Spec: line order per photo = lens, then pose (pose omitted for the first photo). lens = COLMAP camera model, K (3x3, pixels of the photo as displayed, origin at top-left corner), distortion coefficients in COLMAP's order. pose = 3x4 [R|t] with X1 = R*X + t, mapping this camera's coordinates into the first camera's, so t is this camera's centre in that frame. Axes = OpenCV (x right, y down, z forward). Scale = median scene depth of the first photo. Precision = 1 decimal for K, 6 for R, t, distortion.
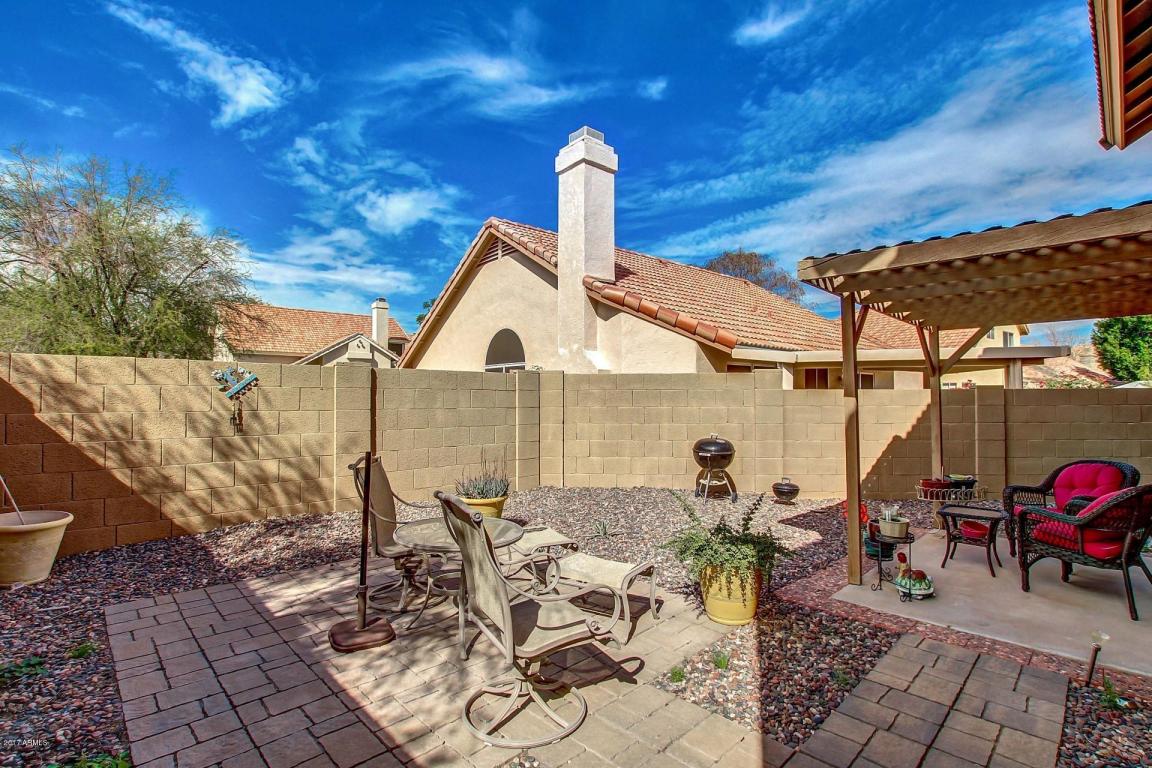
lens RADIAL K [[534.3, 0, 574.7], [0, 534.3, 387.0], [0, 0, 1]] dist [-0.026911, 0.002166]
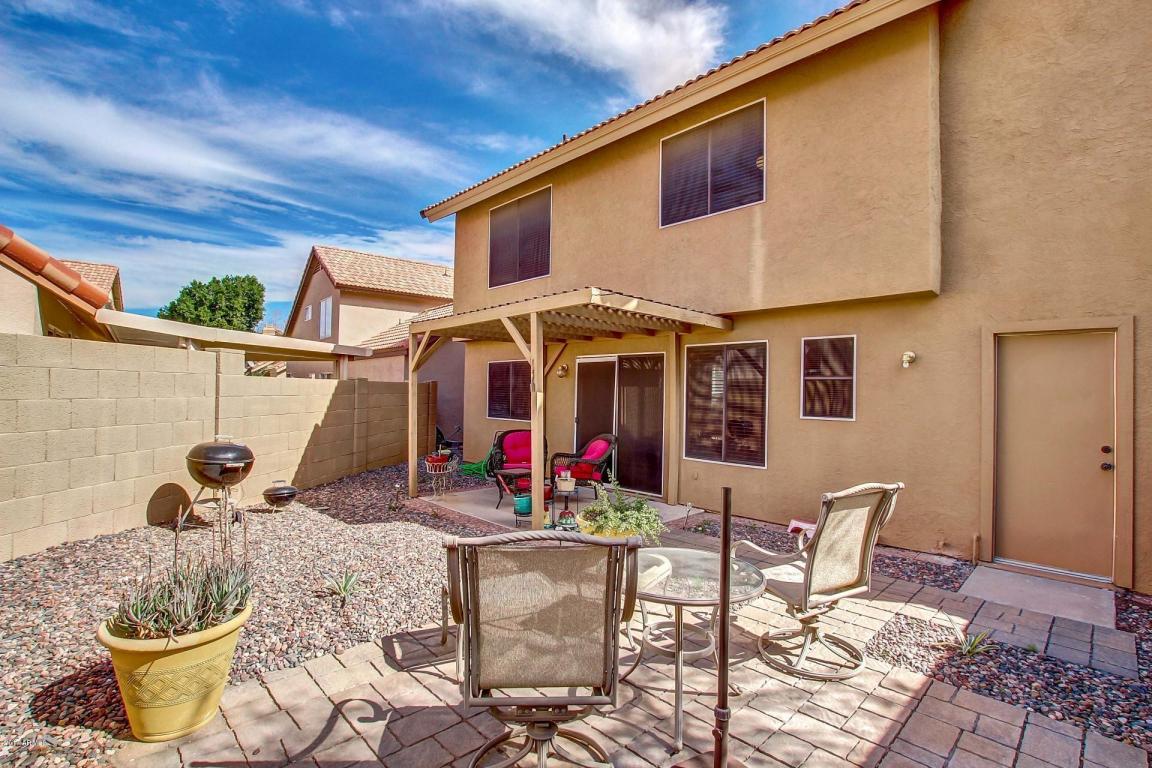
lens RADIAL K [[534.3, 0, 574.7], [0, 534.3, 385.9], [0, 0, 1]] dist [-0.026911, 0.002166]
pose [[0.013539, 0.010419, 0.999854, -0.419703], [-0.044160, 0.998976, -0.009812, 0.005629], [-0.998933, -0.044021, 0.013986, 0.486577]]
